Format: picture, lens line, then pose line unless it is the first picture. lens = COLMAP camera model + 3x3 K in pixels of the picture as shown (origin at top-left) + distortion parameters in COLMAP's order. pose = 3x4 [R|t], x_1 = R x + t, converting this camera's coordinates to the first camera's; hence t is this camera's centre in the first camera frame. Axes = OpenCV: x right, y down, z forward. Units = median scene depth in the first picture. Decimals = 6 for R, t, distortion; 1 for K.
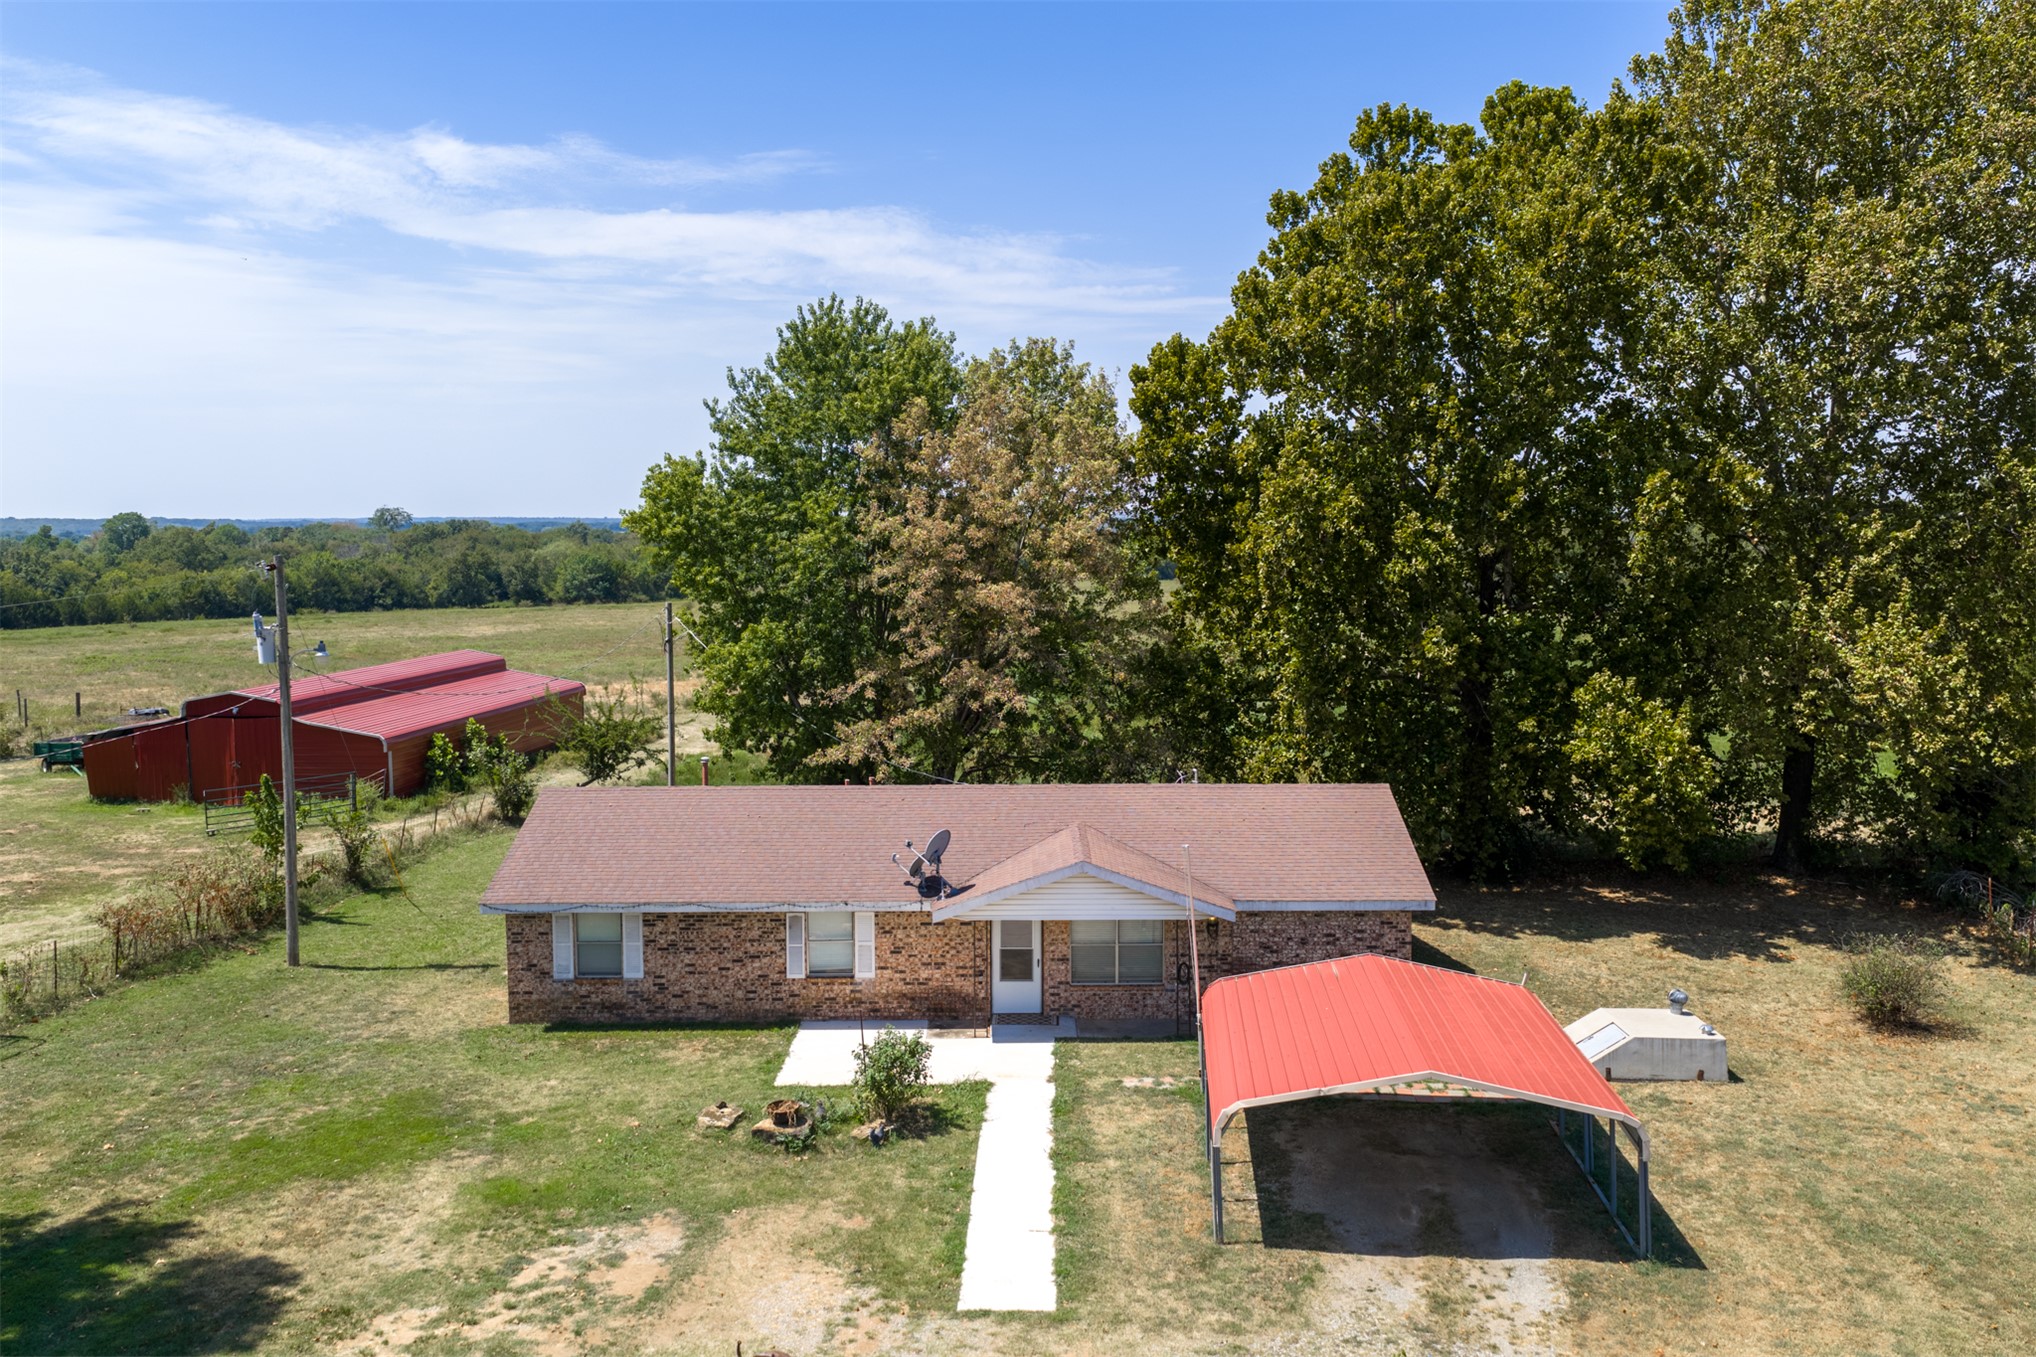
lens RADIAL K [[1695.2, 0, 1015.6], [0, 1695.2, 666.3], [0, 0, 1]] dist [0.010466, -0.007640]
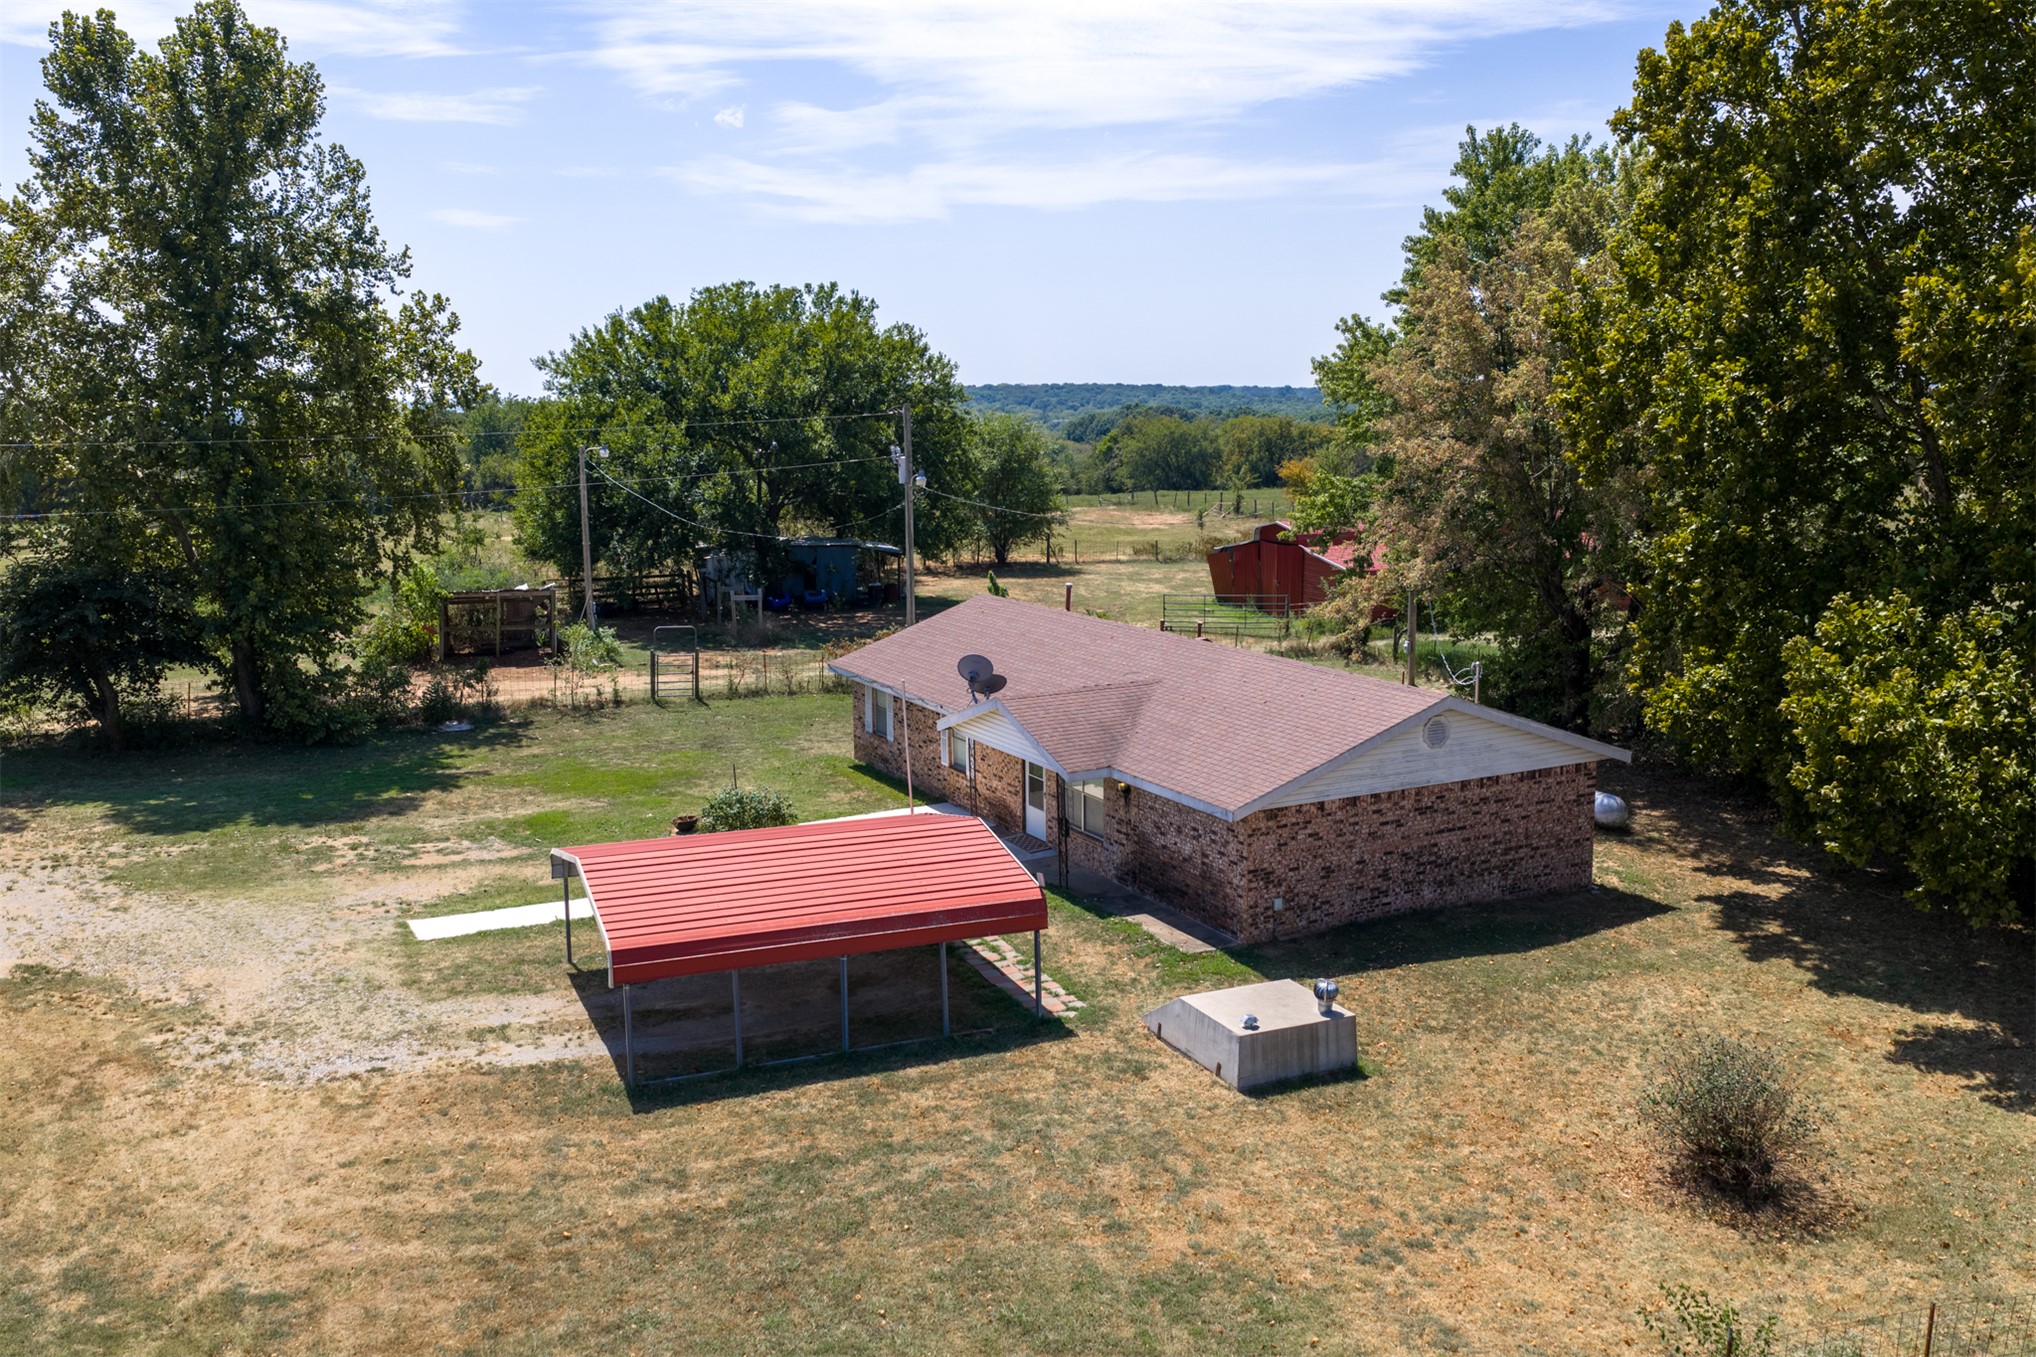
lens RADIAL K [[1695.2, 0, 1015.6], [0, 1695.2, 666.3], [0, 0, 1]] dist [0.010466, -0.007640]
pose [[0.464507, 0.140076, -0.874421, 0.915848], [-0.066305, 0.990141, 0.123391, -0.032826], [0.883084, 0.000663, 0.469215, 0.487697]]
